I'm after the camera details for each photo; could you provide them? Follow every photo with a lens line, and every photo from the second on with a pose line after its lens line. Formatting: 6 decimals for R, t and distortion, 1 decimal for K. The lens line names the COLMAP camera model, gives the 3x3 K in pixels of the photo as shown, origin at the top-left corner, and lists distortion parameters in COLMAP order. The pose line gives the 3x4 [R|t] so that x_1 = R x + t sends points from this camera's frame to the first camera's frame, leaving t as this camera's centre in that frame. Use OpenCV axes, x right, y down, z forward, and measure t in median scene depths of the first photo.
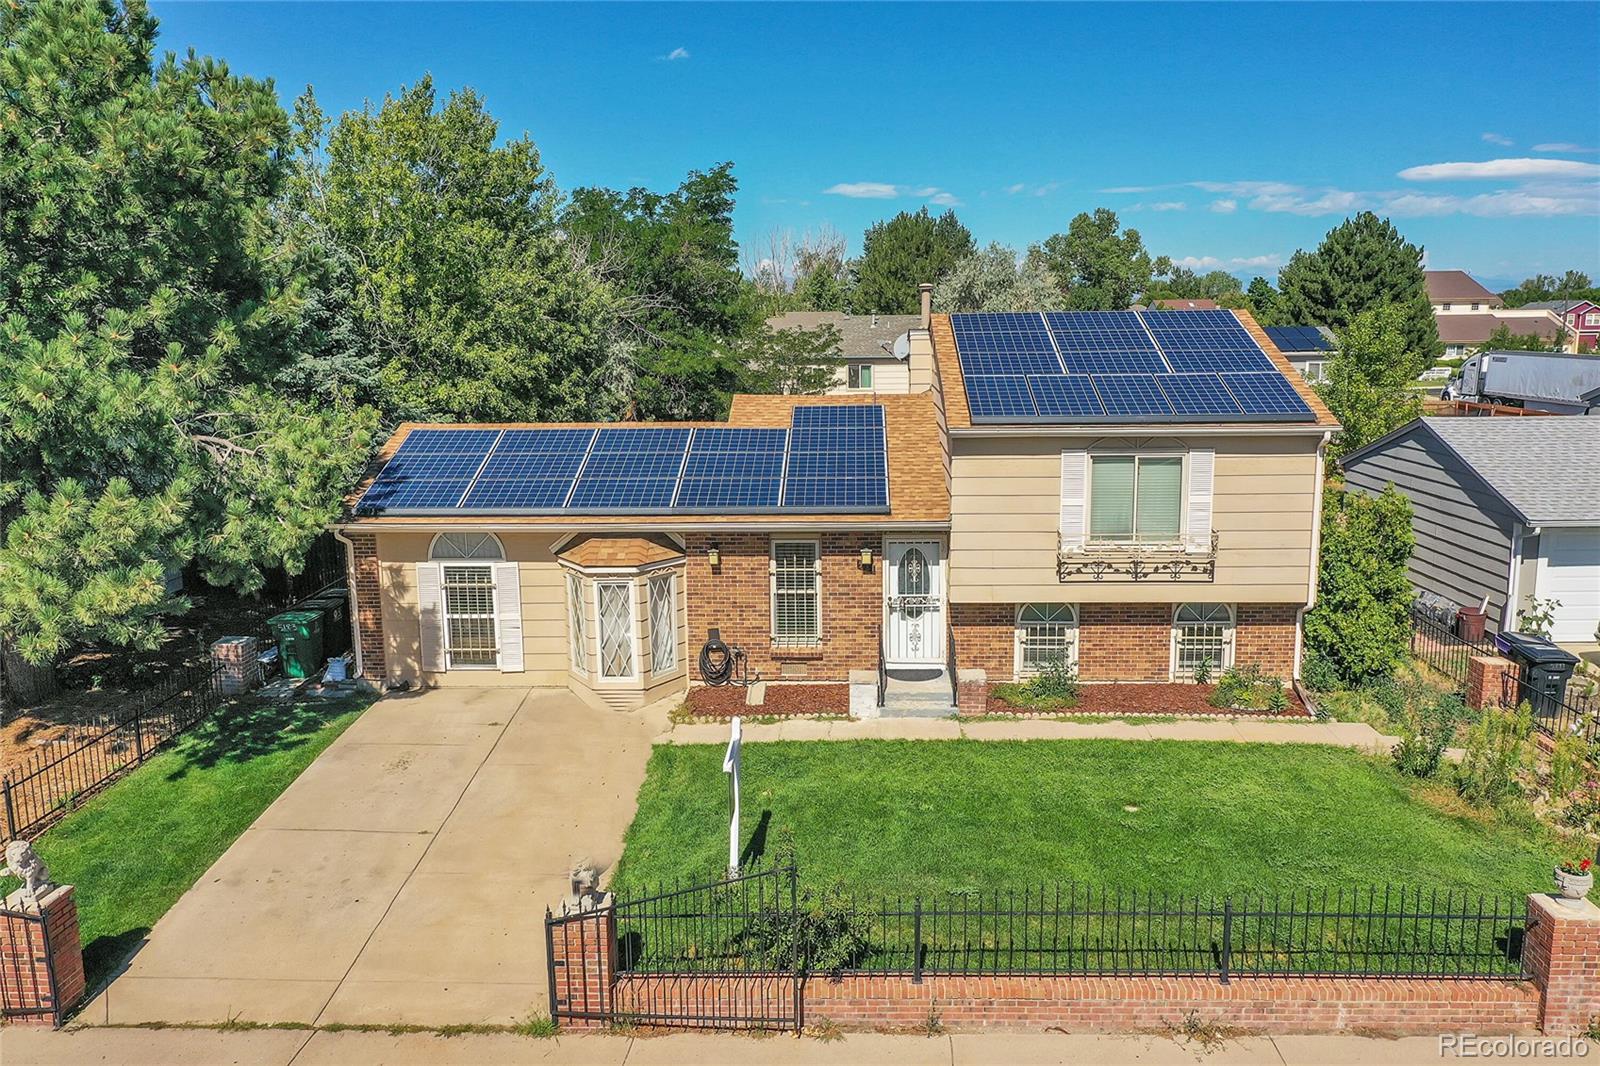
lens RADIAL K [[1273.8, 0, 806.0], [0, 1273.8, 534.9], [0, 0, 1]] dist [0.012188, 0.007493]
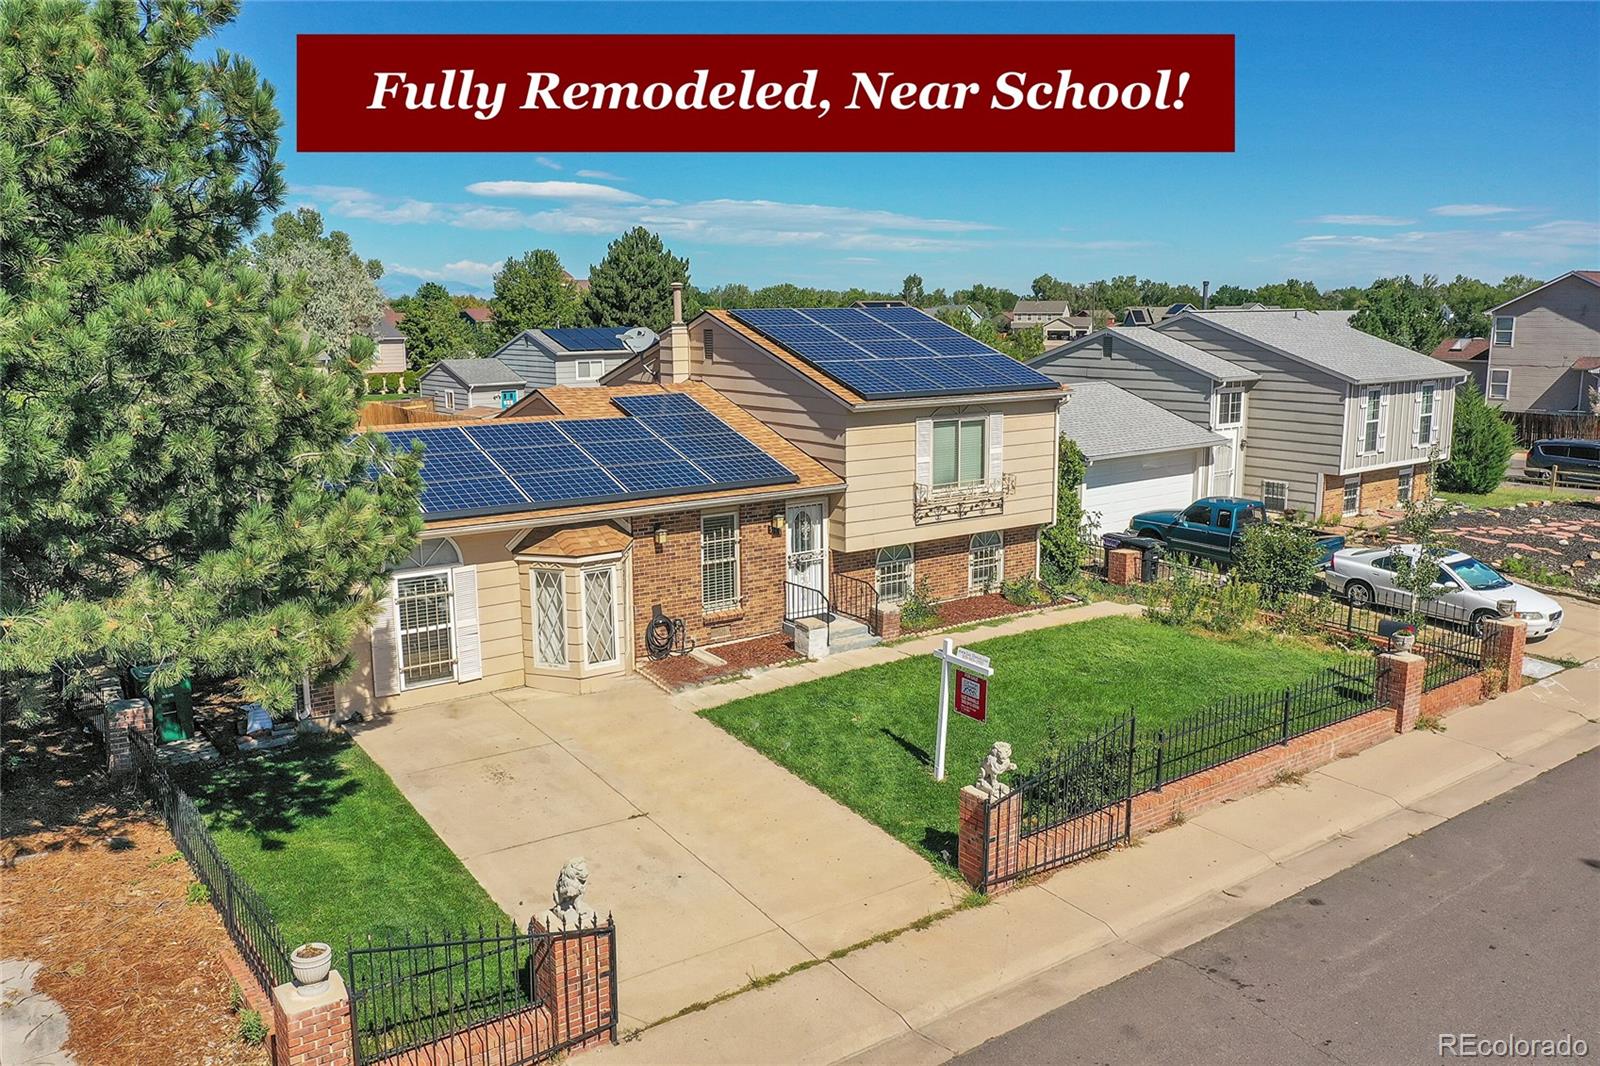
lens RADIAL K [[1273.8, 0, 806.0], [0, 1273.8, 534.9], [0, 0, 1]] dist [0.012188, 0.007493]
pose [[0.782309, -0.105400, 0.613908, -0.628260], [0.107772, 0.993619, 0.033256, -0.006351], [-0.613496, 0.040146, 0.788677, 0.087236]]
